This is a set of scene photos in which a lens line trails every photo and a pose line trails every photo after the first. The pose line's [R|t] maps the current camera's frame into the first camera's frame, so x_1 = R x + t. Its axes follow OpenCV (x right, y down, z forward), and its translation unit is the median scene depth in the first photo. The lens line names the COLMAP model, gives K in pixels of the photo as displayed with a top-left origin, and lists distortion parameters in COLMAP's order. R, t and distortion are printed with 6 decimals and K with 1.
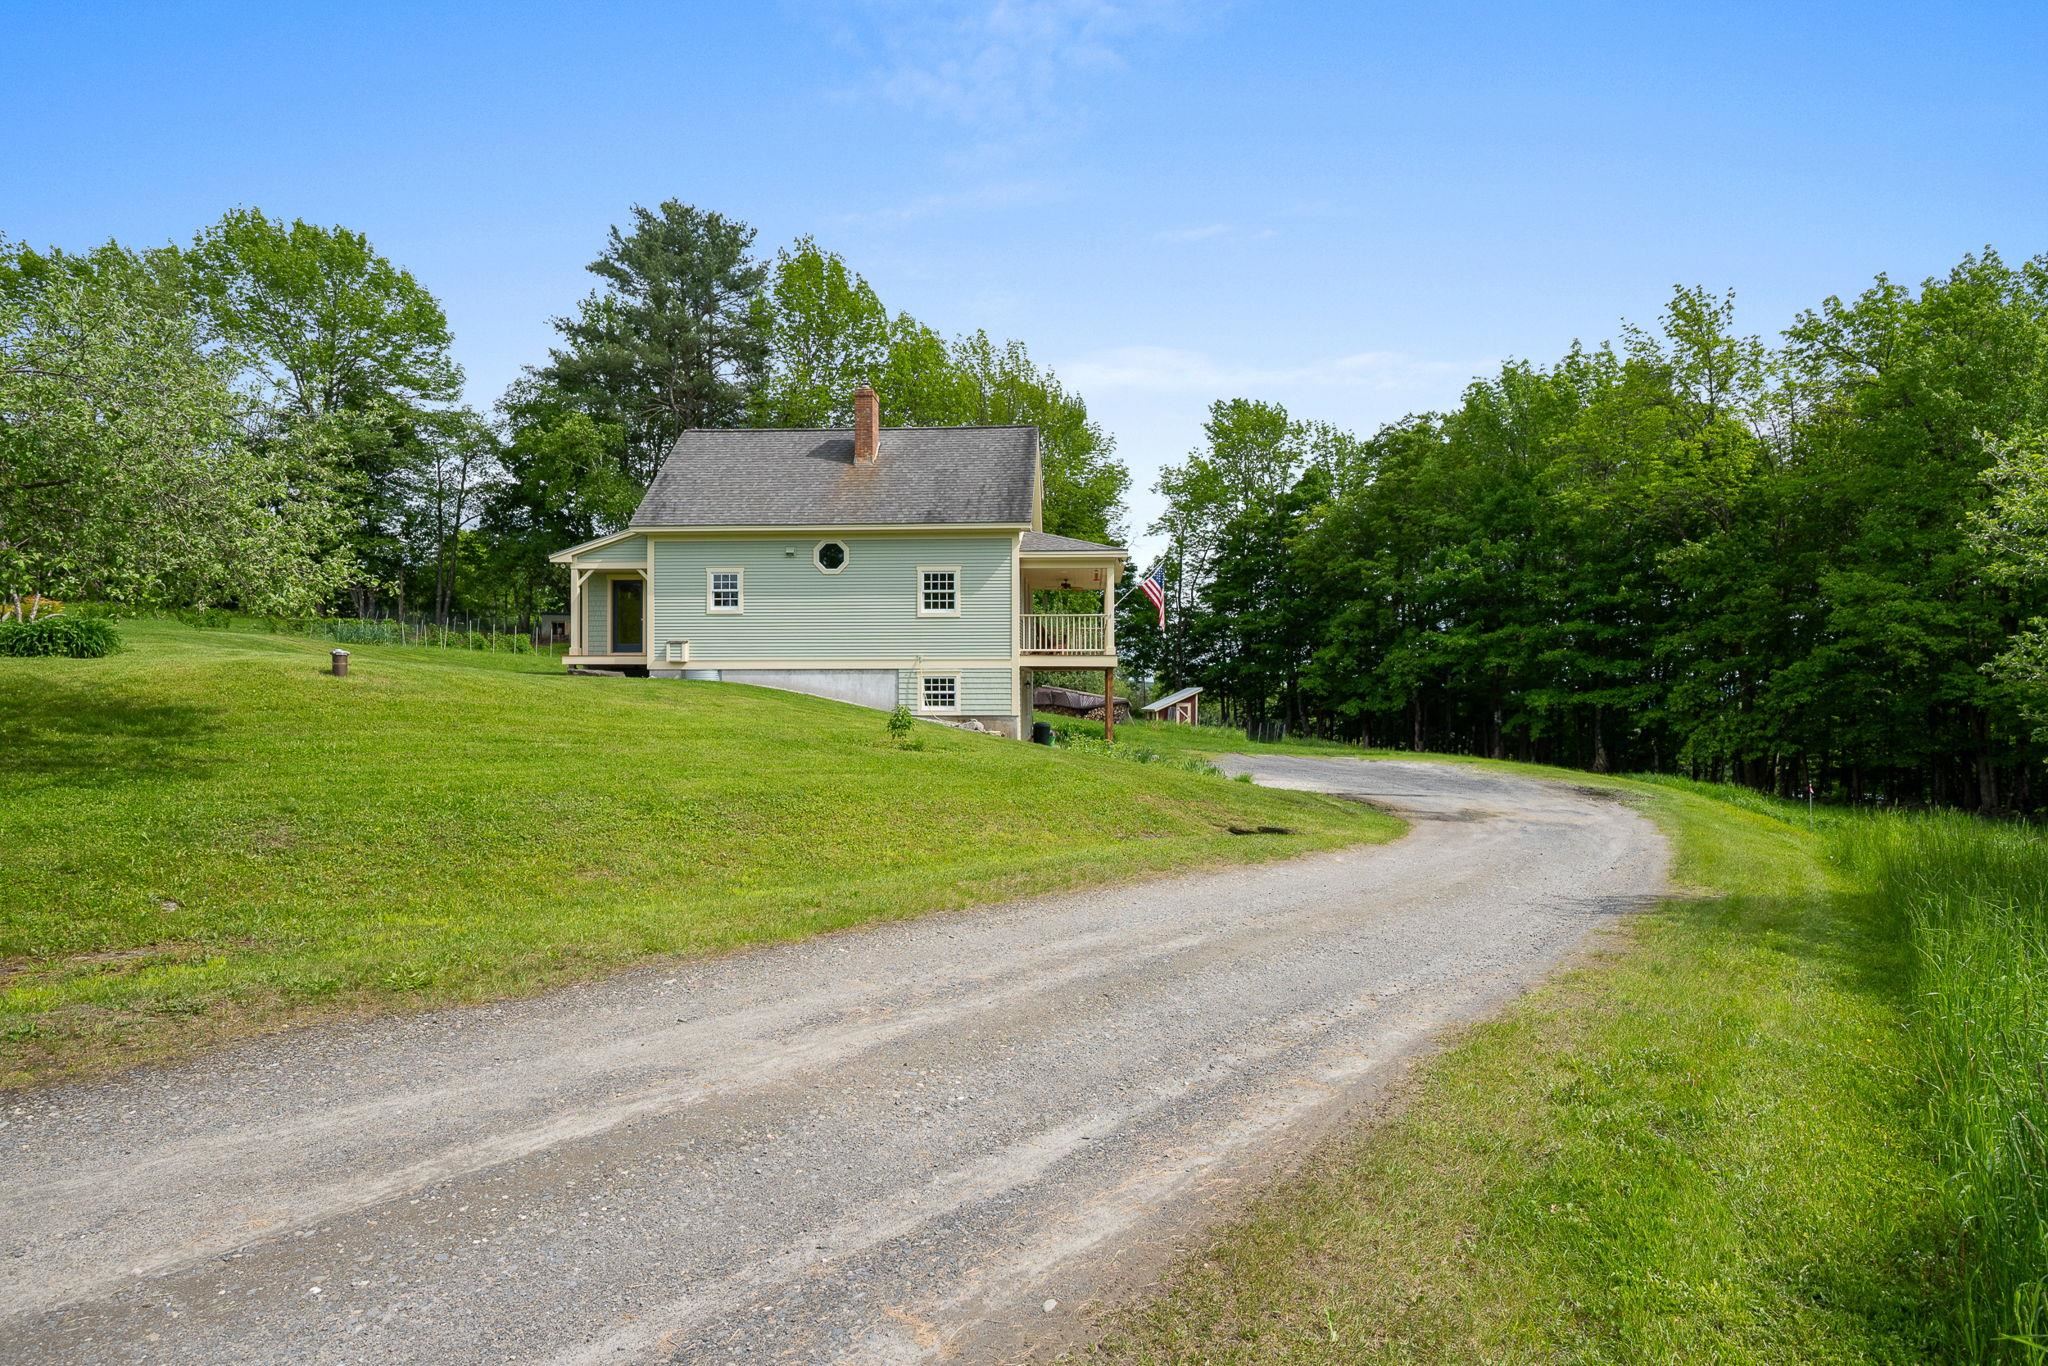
lens RADIAL K [[1163.2, 0, 1024.0], [0, 1163.2, 683.0], [0, 0, 1]] dist [0.022650, 0.000014]
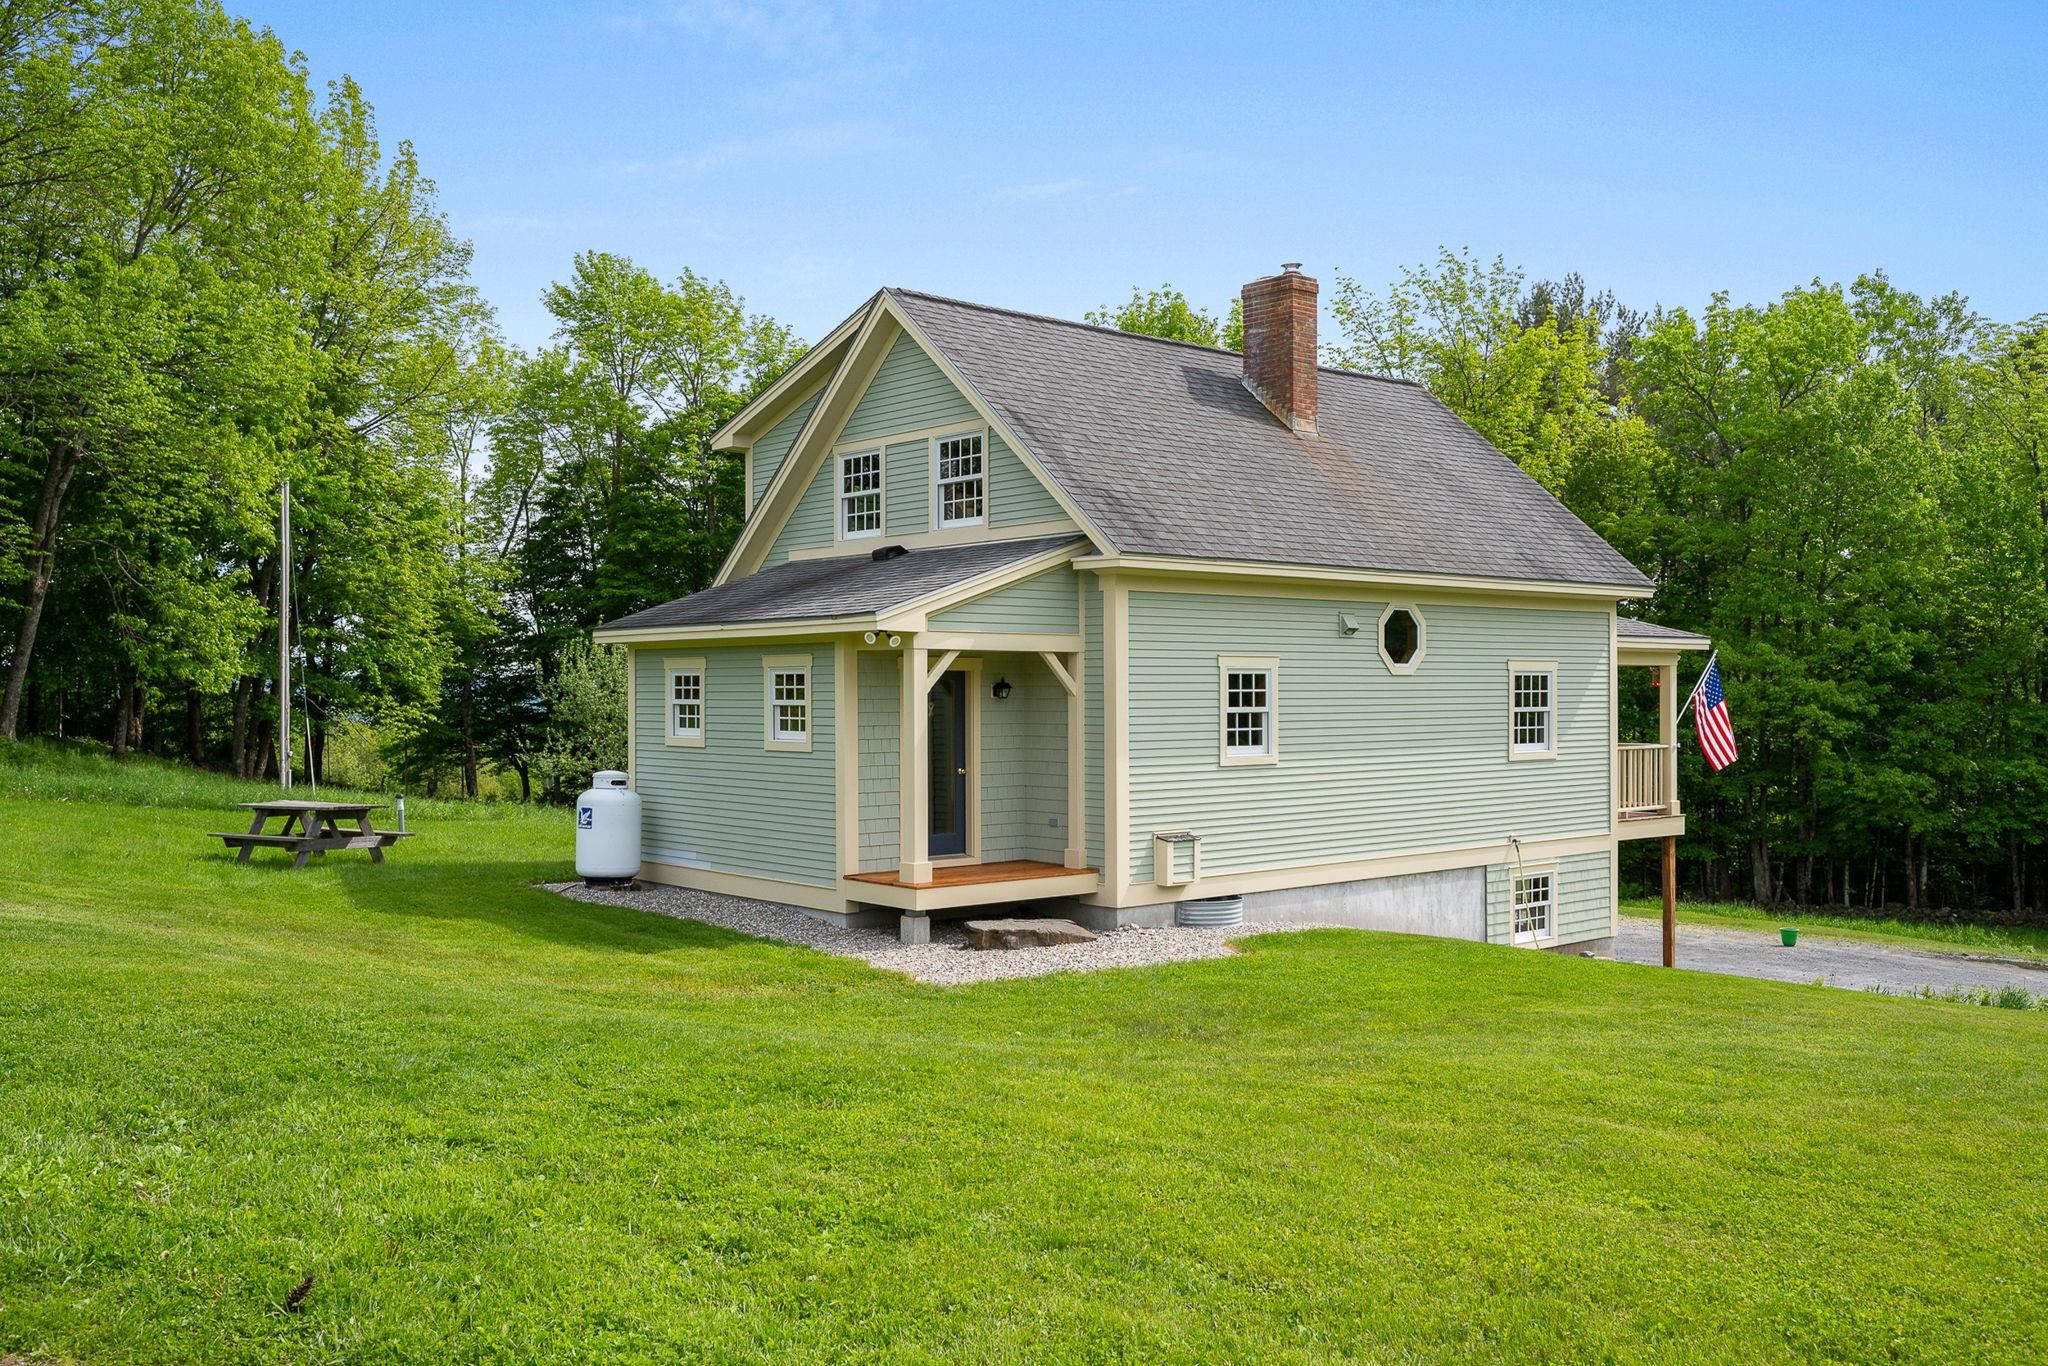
lens RADIAL K [[1786.8, 0, 1027.9], [0, 1786.8, 685.8], [0, 0, 1]] dist [-0.005292, -0.000894]
pose [[0.710569, -0.001187, 0.703626, -0.371436], [-0.005137, 0.999963, 0.006874, -0.044112], [-0.703609, -0.008499, 0.710537, 0.279501]]
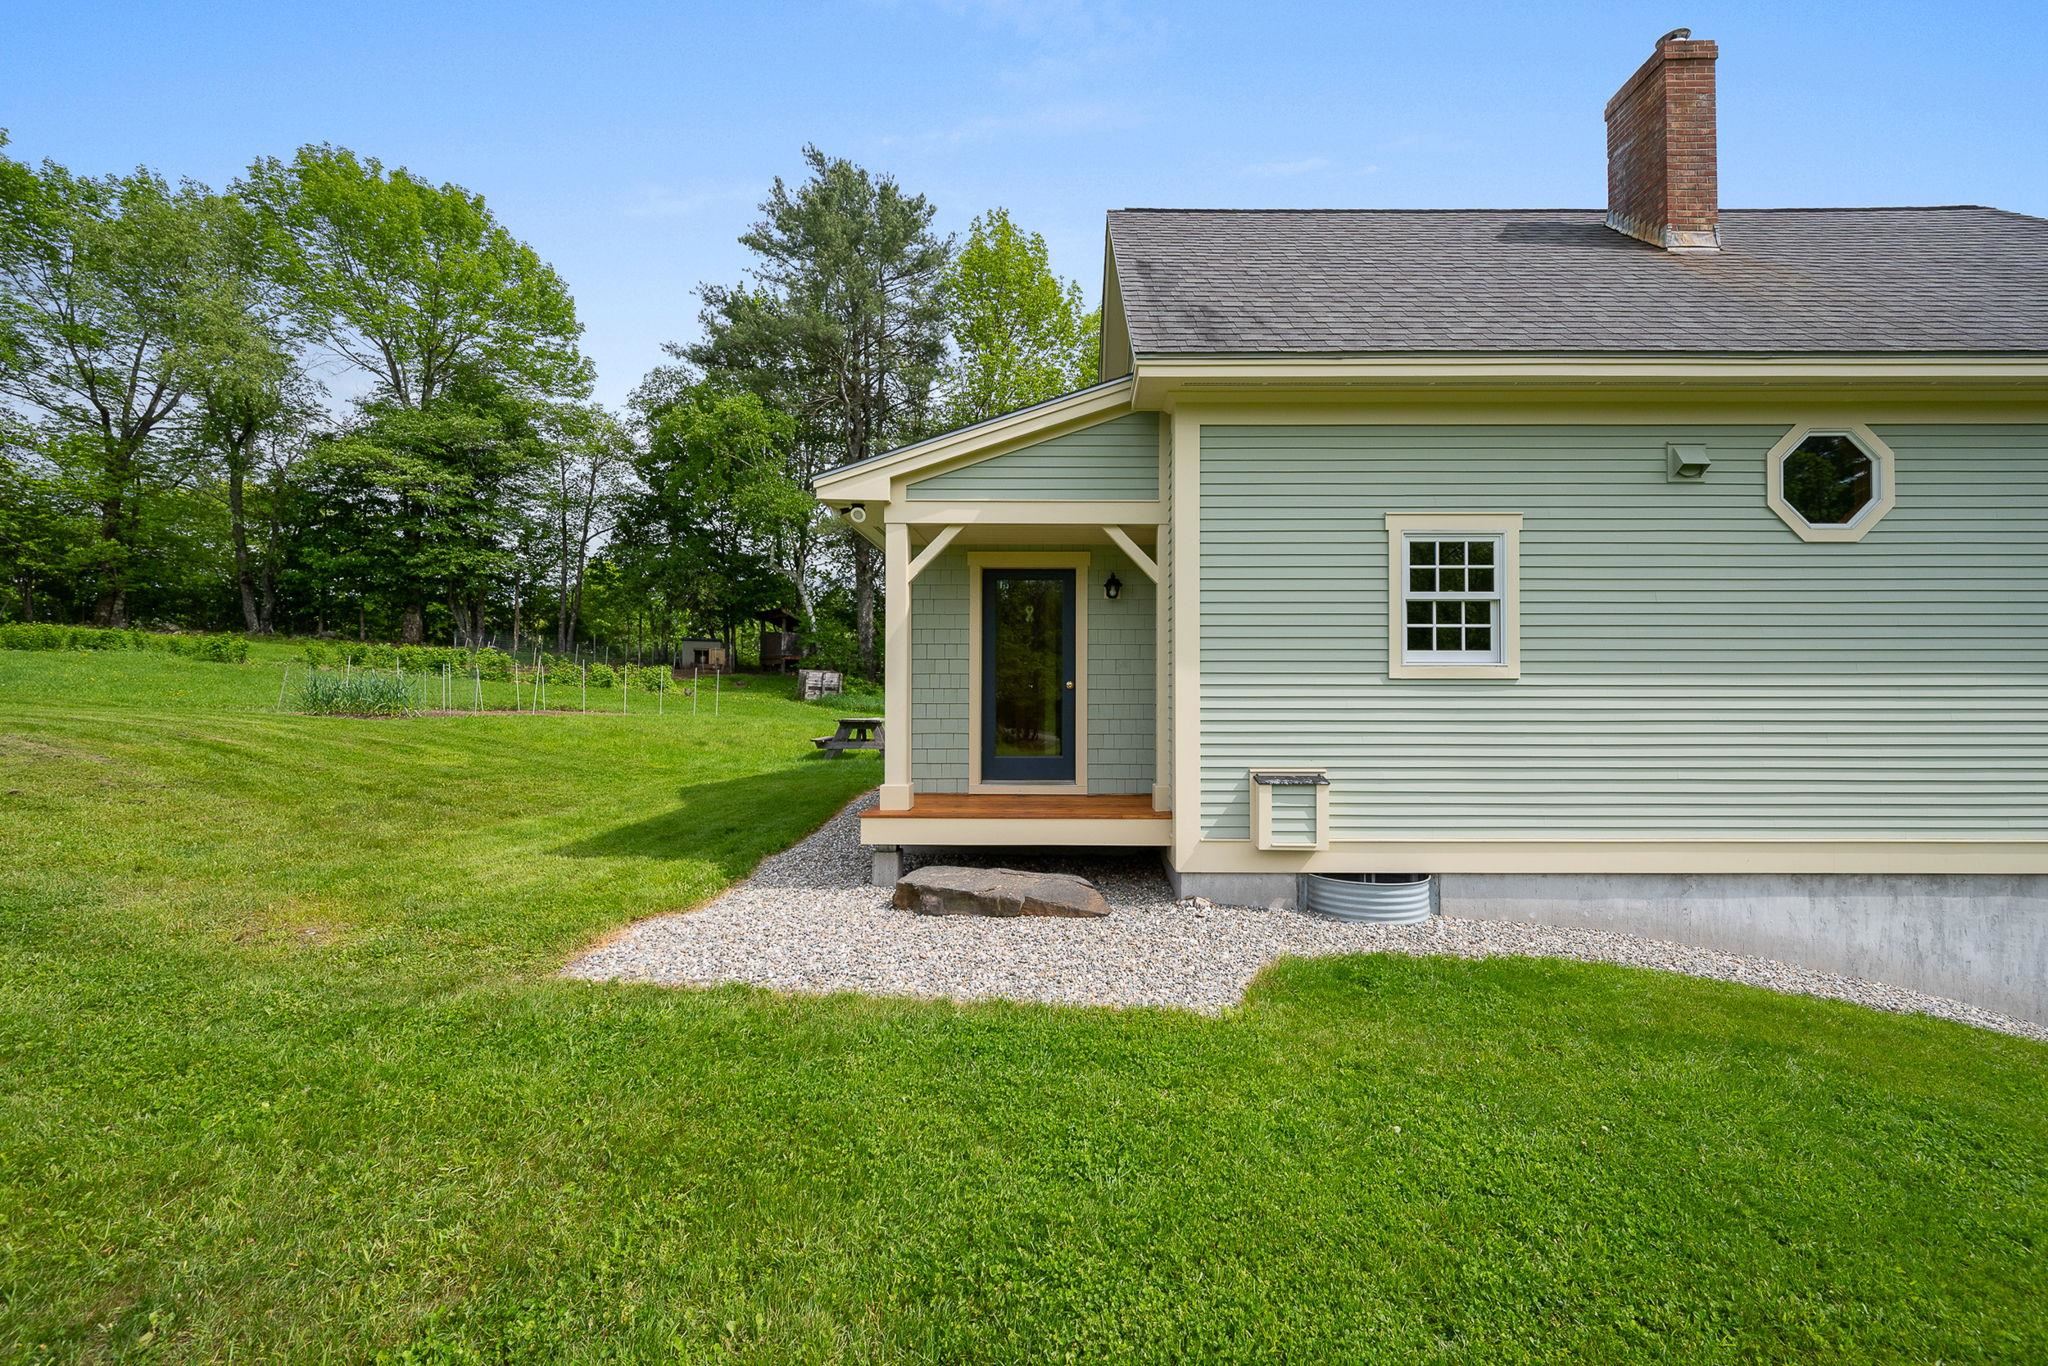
lens RADIAL K [[827.1, 0, 1063.2], [0, 827.1, 683.0], [0, 0, 1]] dist [0.000534, -0.000137]
pose [[0.998185, 0.003036, 0.060138, -0.173294], [-0.002810, 0.999989, -0.003842, -0.027196], [-0.060149, 0.003666, 0.998183, 0.382412]]
